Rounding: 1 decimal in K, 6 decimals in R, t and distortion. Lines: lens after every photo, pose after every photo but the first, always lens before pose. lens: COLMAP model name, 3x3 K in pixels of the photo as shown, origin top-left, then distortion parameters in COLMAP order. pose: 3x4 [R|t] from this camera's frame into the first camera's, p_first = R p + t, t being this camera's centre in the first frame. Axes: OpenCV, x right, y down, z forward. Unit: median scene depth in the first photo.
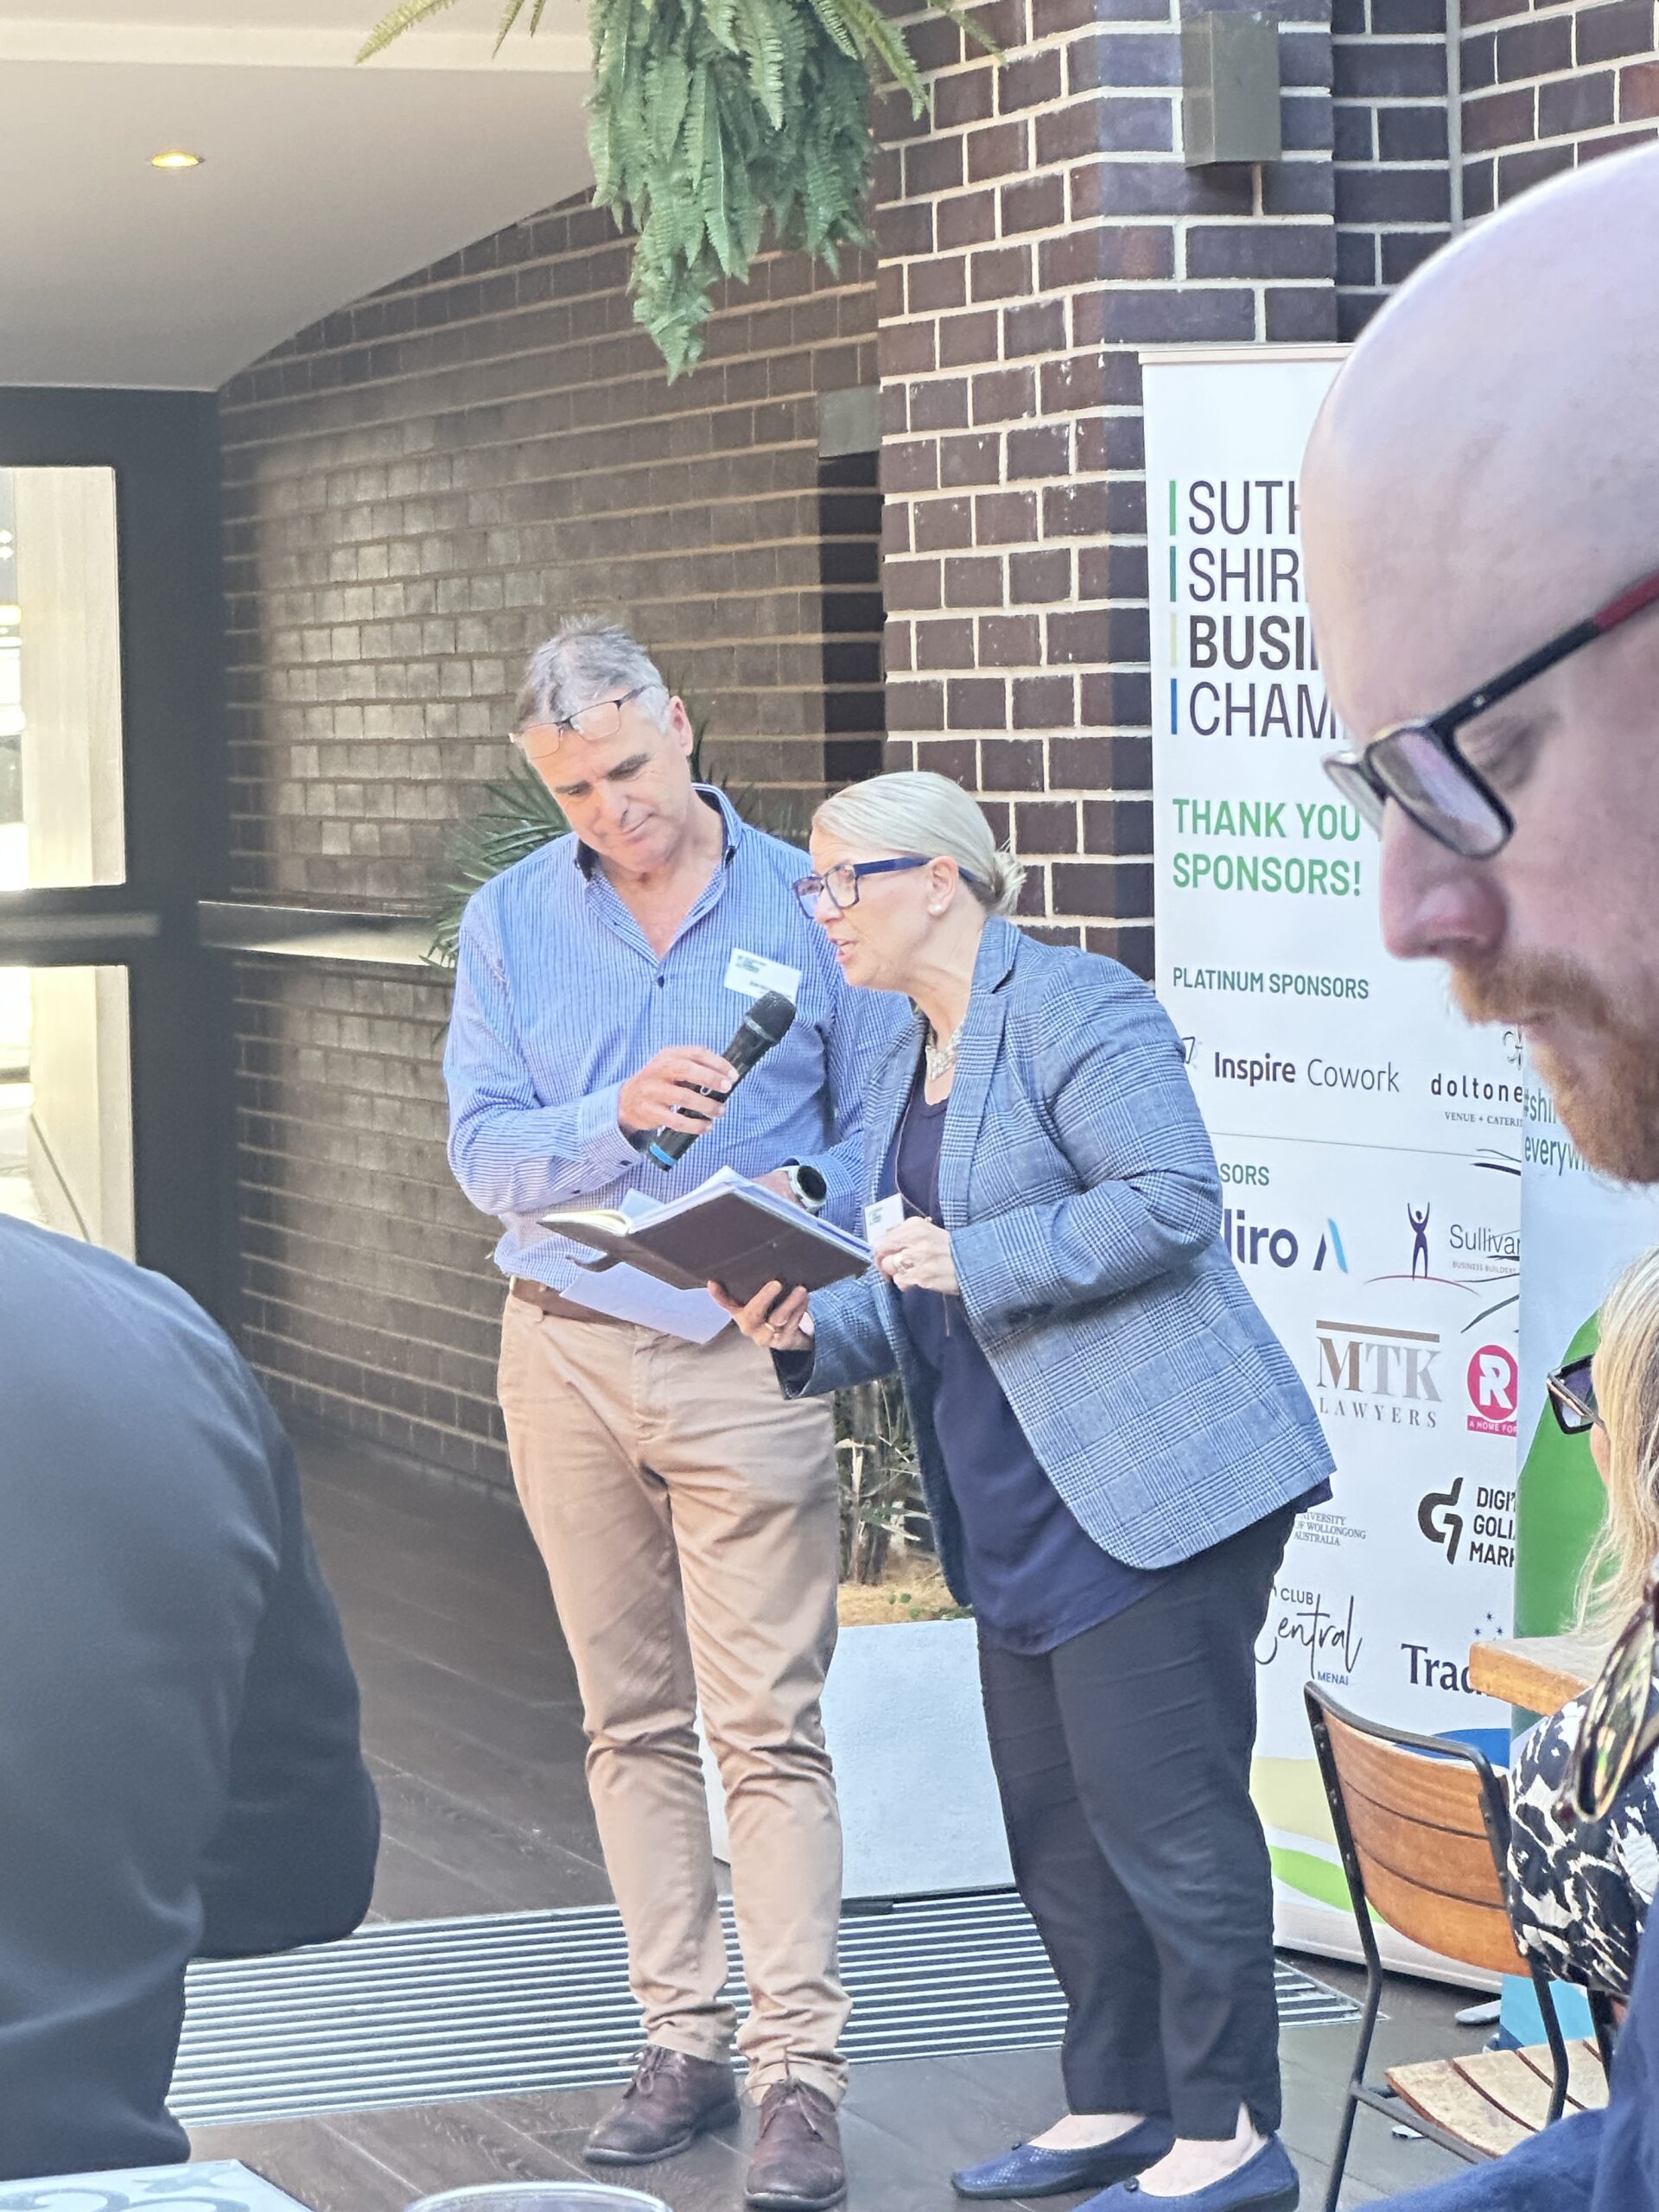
lens RADIAL K [[6676.6, 0, 828.8], [0, 6676.6, 1016.2], [0, 0, 1]] dist [-0.458727, 12.936245]
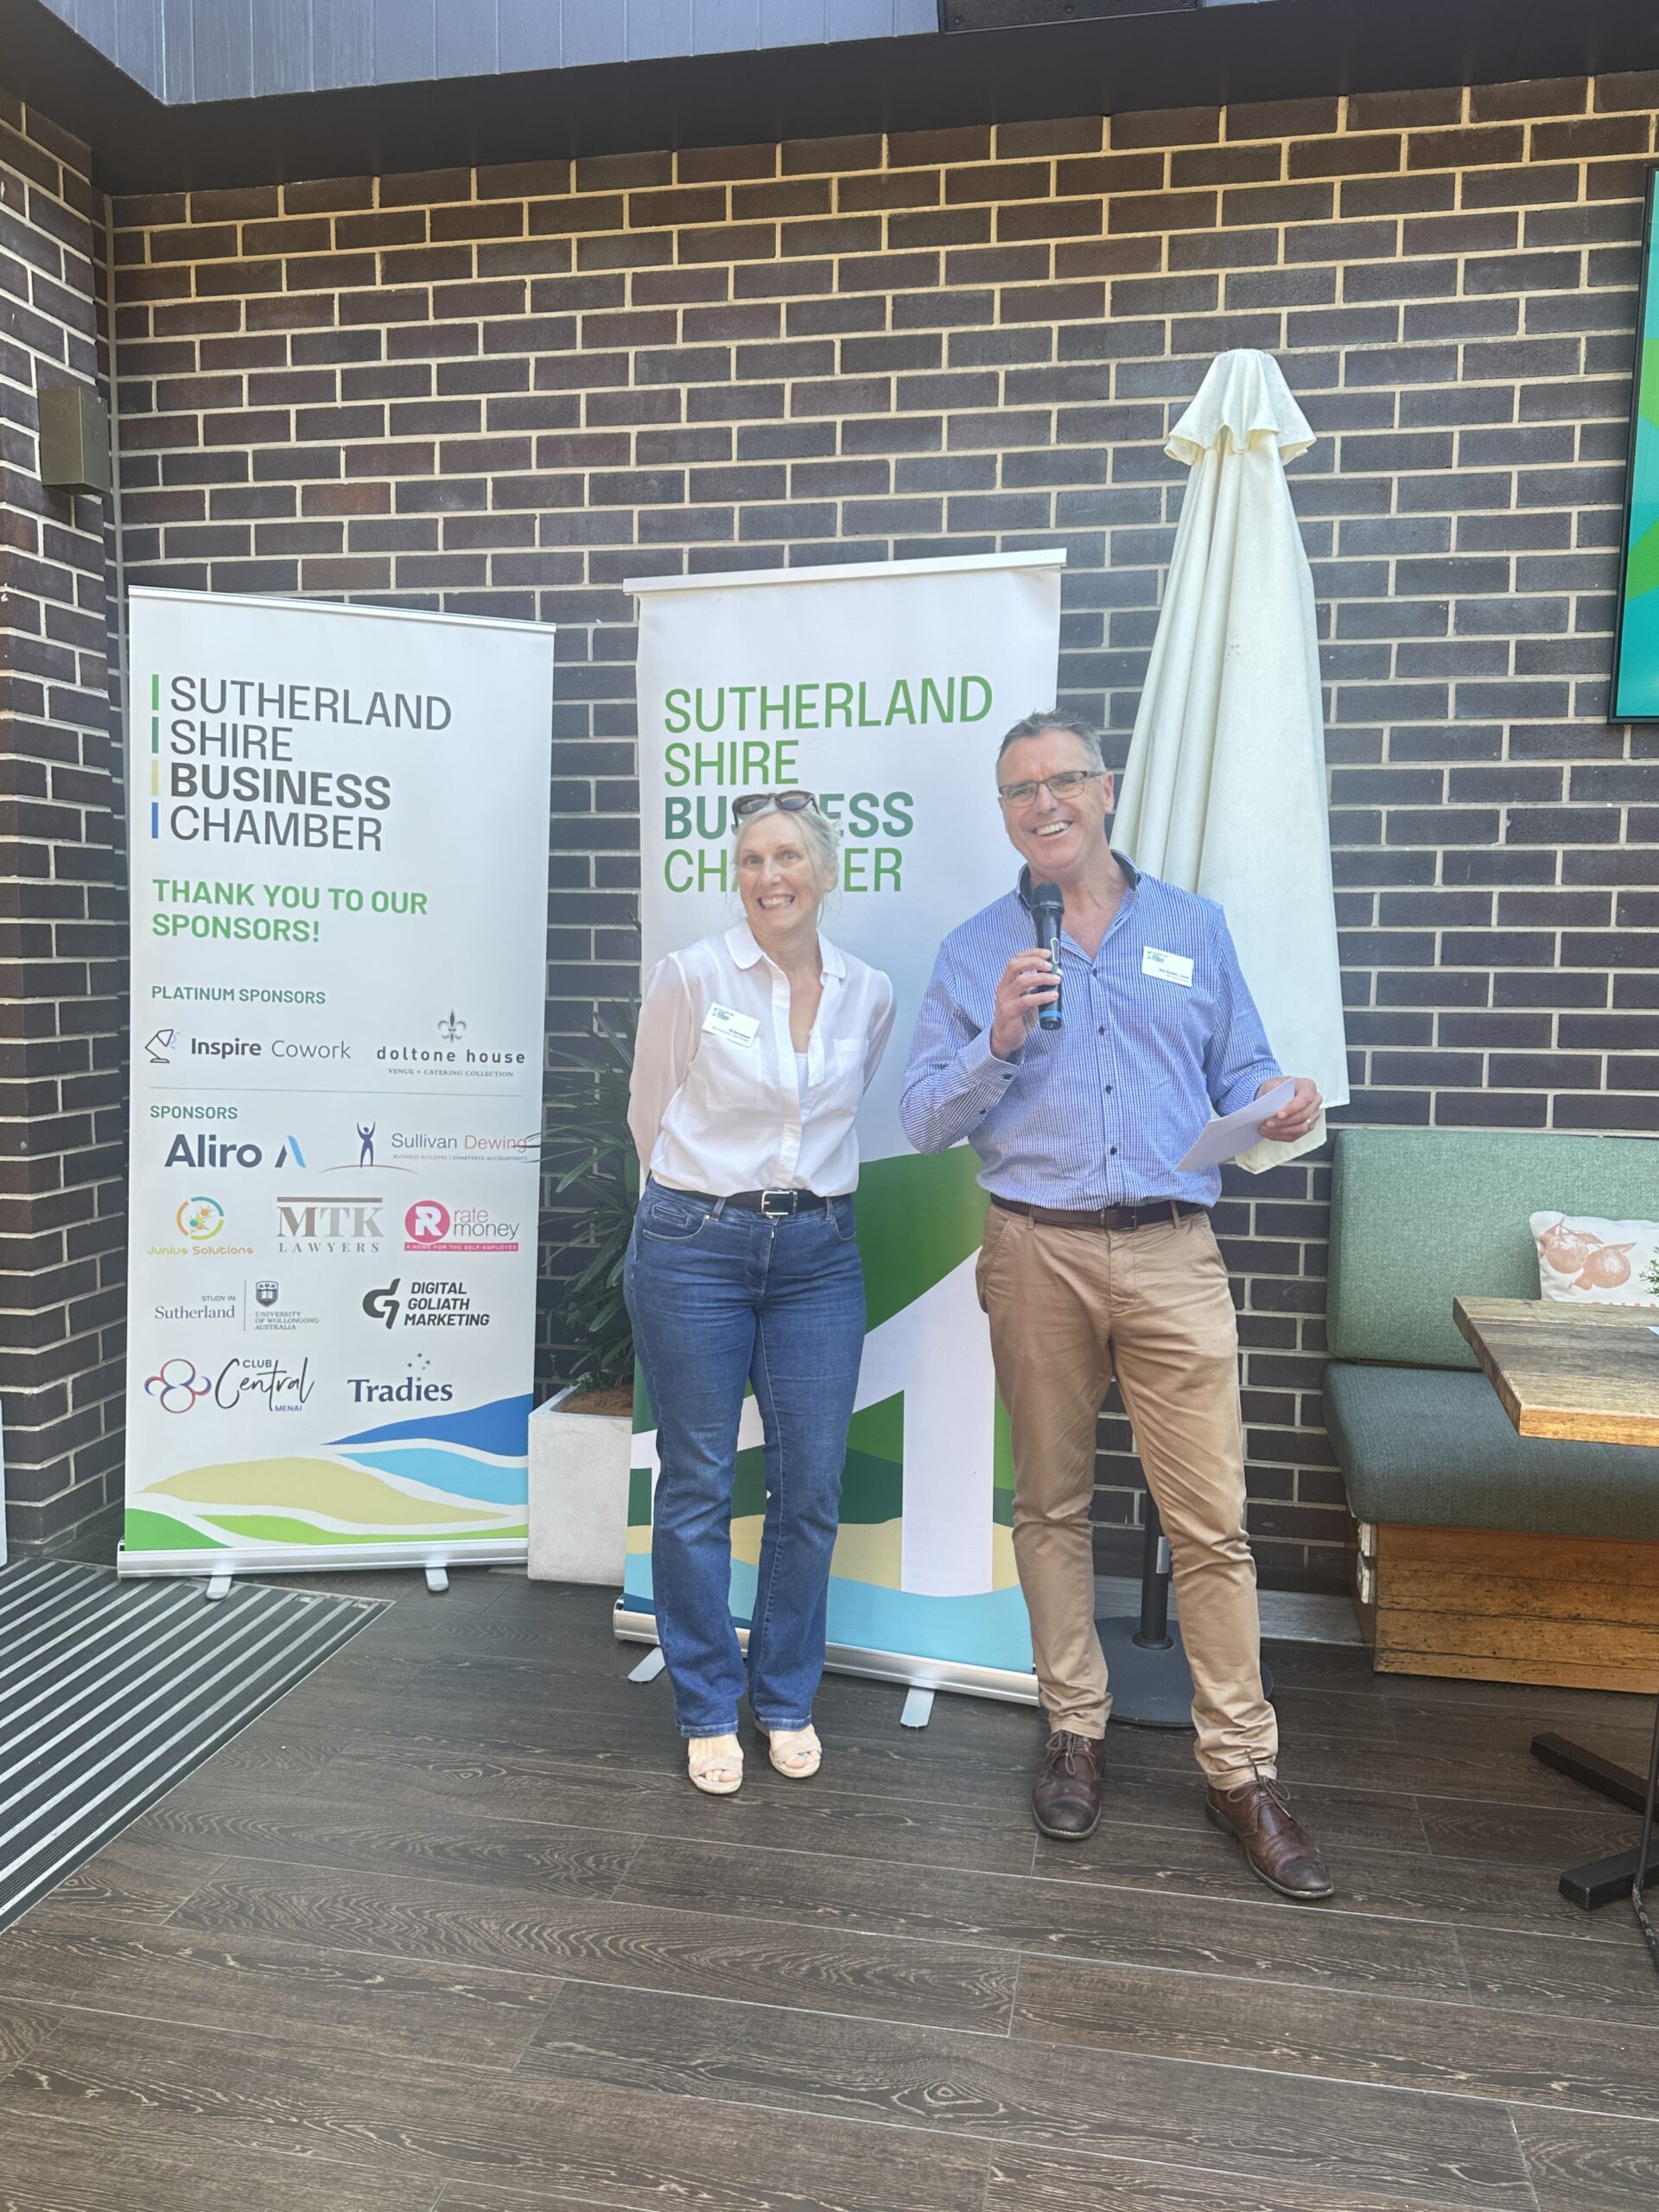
lens RADIAL K [[1737.4, 0, 839.7], [0, 1737.4, 1101.6], [0, 0, 1]] dist [0.028841, -0.035257]
pose [[0.518918, -0.057089, 0.852916, -0.201887], [0.024534, 0.998351, 0.051897, 0.002446], [-0.854472, -0.006005, 0.519463, 0.589343]]
